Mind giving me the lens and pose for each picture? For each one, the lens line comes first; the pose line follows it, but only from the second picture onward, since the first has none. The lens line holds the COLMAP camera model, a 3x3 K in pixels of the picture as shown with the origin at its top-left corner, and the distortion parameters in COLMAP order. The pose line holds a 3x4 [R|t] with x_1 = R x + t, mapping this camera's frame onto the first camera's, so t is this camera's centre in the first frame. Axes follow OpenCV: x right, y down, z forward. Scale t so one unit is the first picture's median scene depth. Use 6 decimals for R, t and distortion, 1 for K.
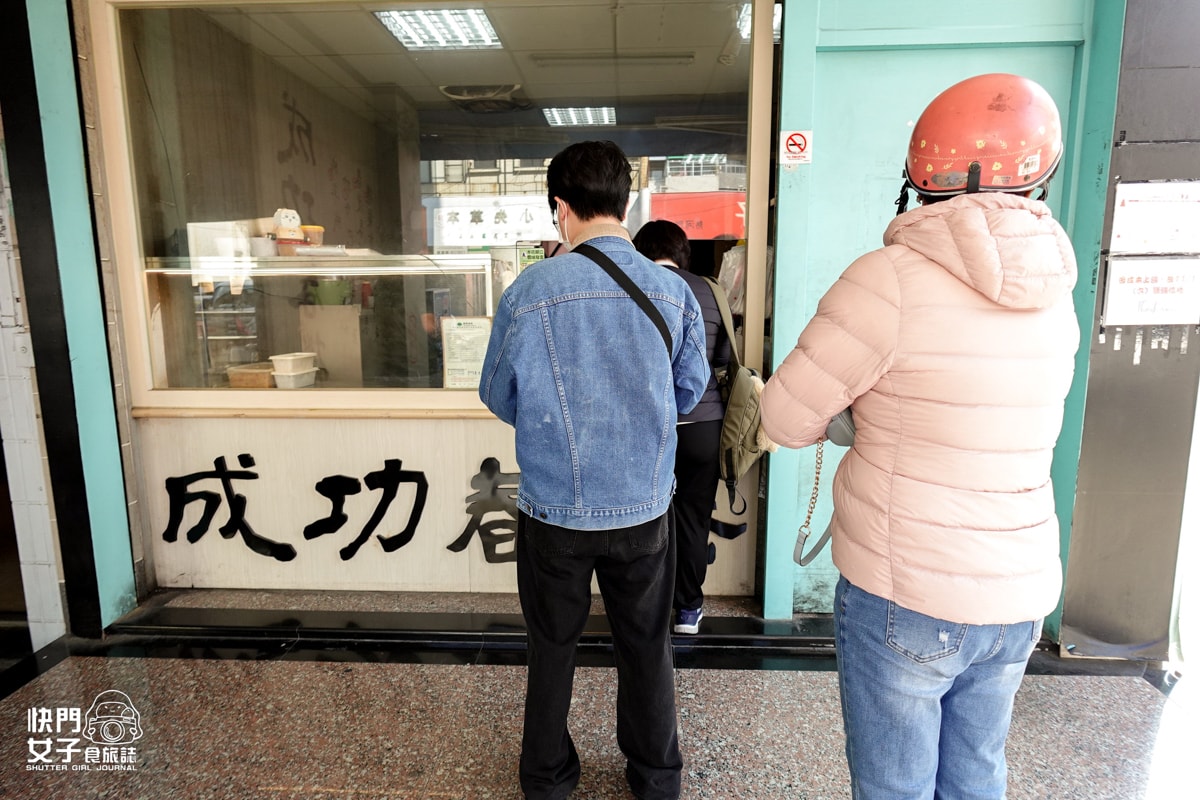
lens RADIAL K [[698.6, 0, 603.9], [0, 698.6, 401.4], [0, 0, 1]] dist [-0.002632, 0.003670]
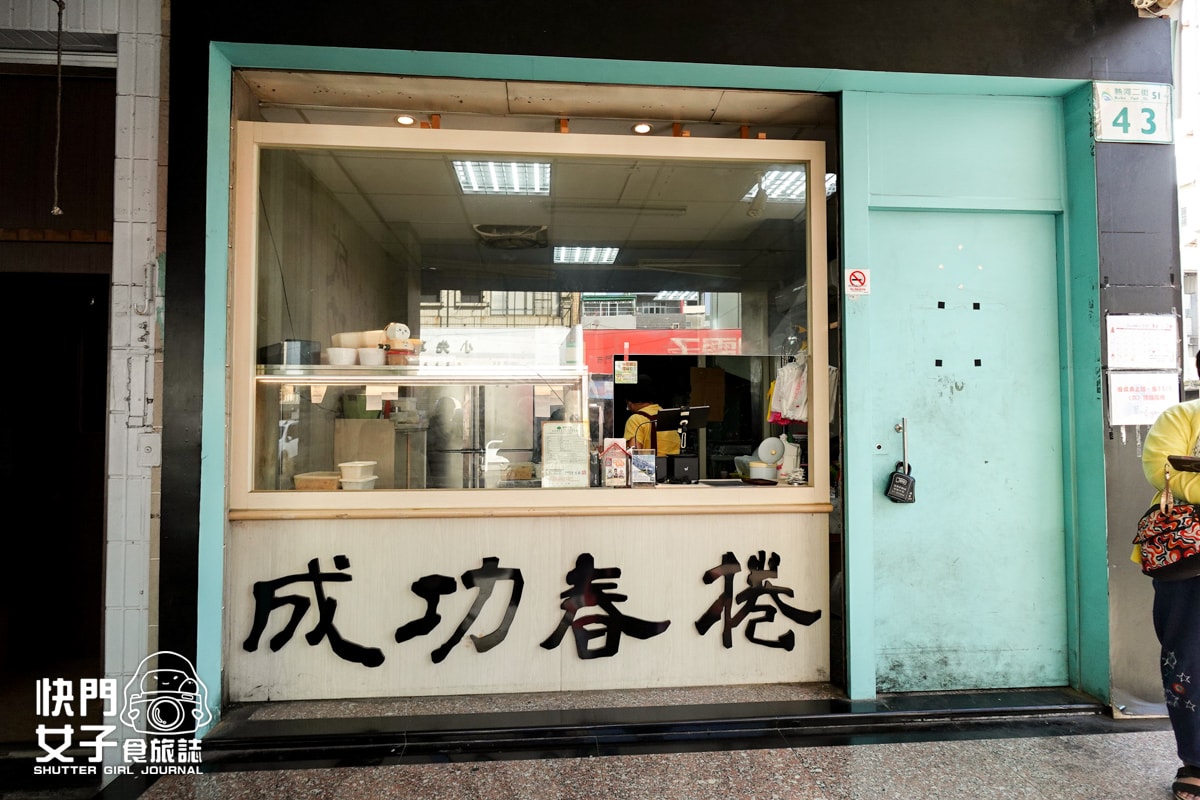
lens RADIAL K [[698.6, 0, 603.3], [0, 698.6, 397.1], [0, 0, 1]] dist [-0.002632, 0.003670]
pose [[0.991233, 0.008079, 0.131881, -0.271053], [0.017725, 0.980976, -0.193316, 0.052161], [-0.130934, 0.193959, 0.972233, -0.076075]]
